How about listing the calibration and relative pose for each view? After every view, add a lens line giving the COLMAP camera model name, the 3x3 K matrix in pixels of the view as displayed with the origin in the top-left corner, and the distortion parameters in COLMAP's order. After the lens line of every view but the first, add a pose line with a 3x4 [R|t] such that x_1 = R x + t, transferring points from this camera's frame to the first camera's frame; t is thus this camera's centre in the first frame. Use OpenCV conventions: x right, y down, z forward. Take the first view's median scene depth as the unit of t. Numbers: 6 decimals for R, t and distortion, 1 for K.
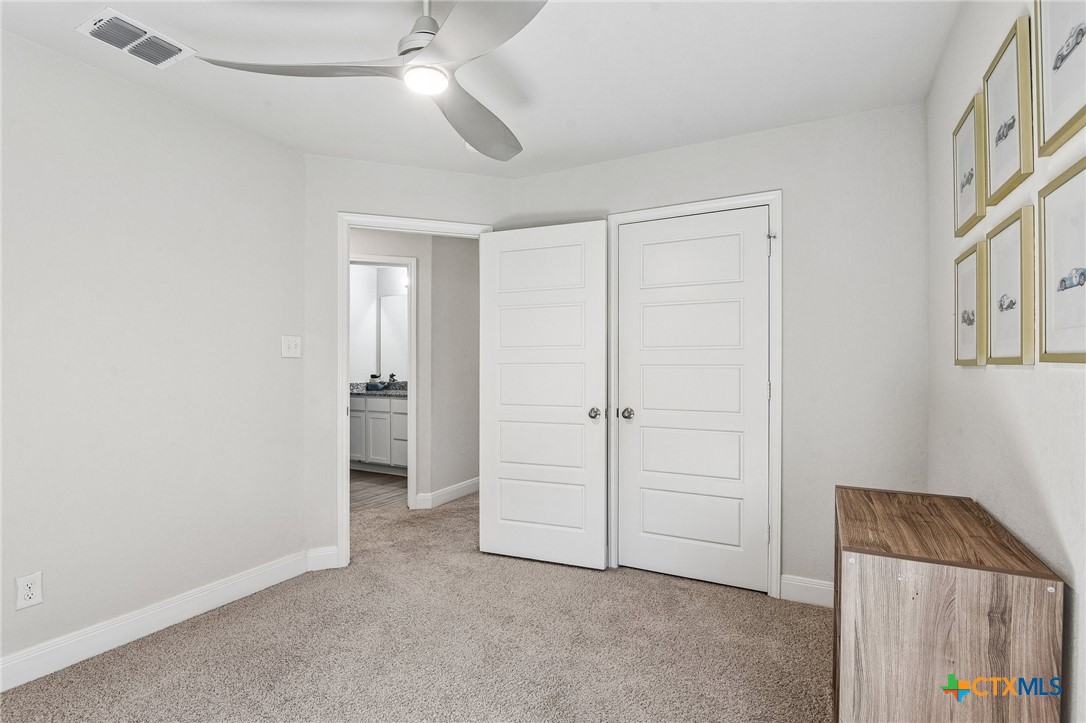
lens RADIAL K [[506.9, 0, 539.0], [0, 506.9, 358.5], [0, 0, 1]] dist [-0.010590, -0.008073]
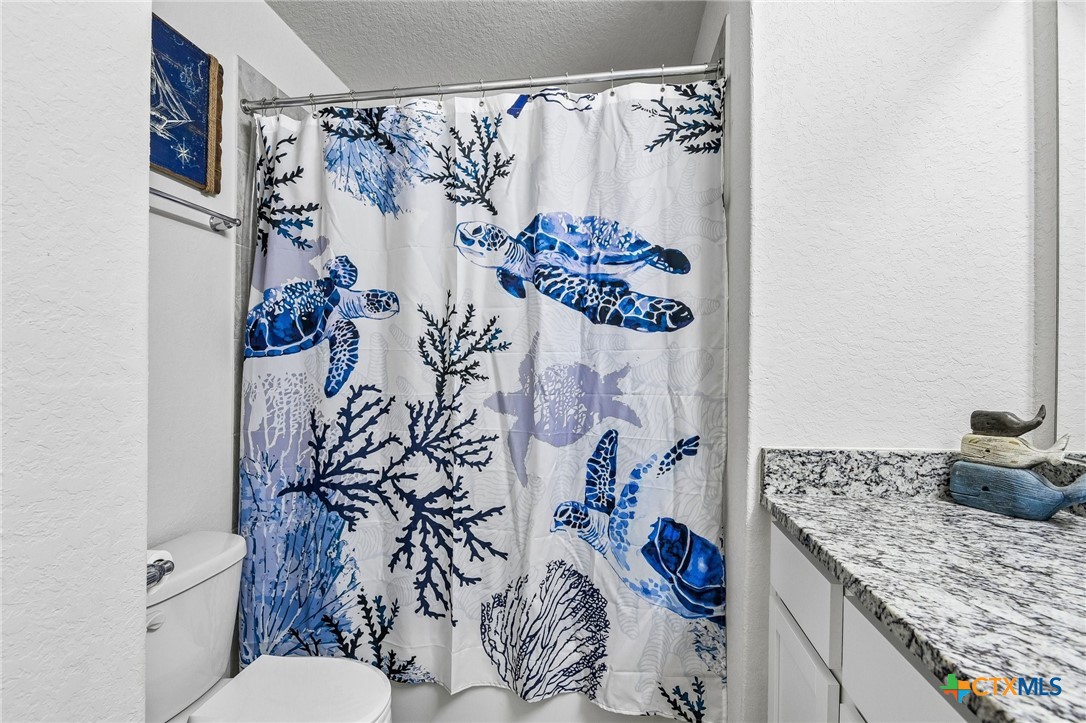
lens RADIAL K [[534.1, 0, 539.6], [0, 534.1, 366.7], [0, 0, 1]] dist [-0.012218, -0.008873]
pose [[0.332073, 0.007934, -0.943220, -0.212485], [0.009176, 0.999890, 0.011641, 0.013684], [0.943209, -0.012520, 0.331964, 0.800985]]
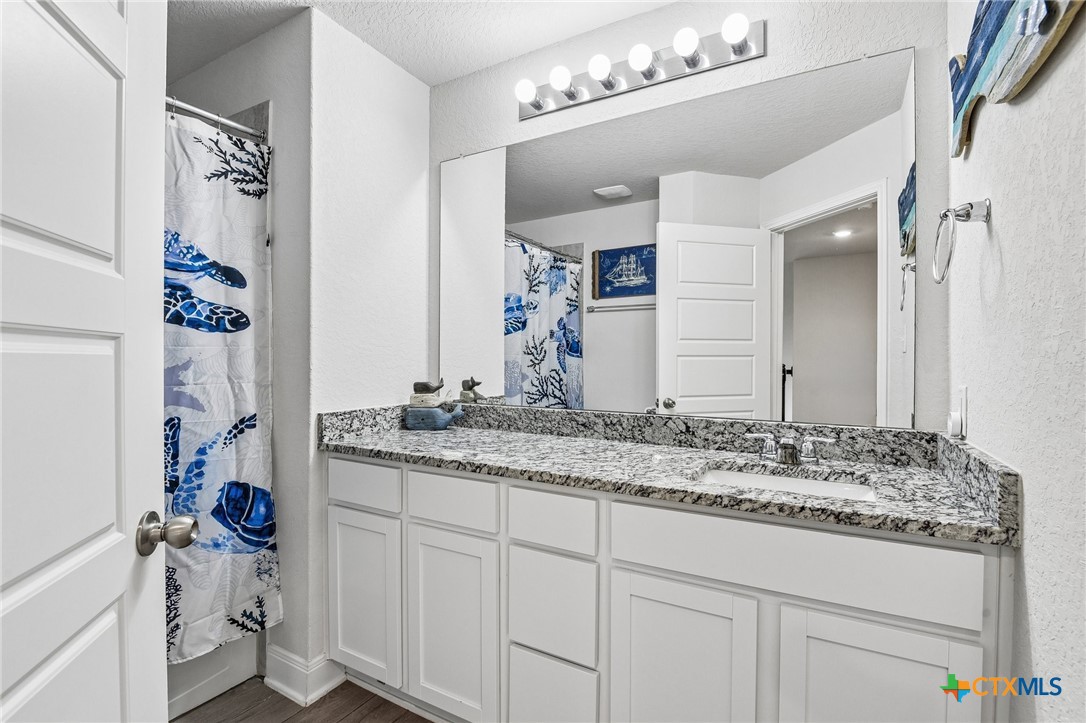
lens RADIAL K [[506.9, 0, 539.0], [0, 506.9, 358.5], [0, 0, 1]] dist [-0.010590, -0.008073]
pose [[0.999104, 0.002367, -0.042264, -0.233315], [-0.002092, 0.999976, 0.006547, 0.013478], [0.042278, -0.006453, 0.999085, 0.661939]]
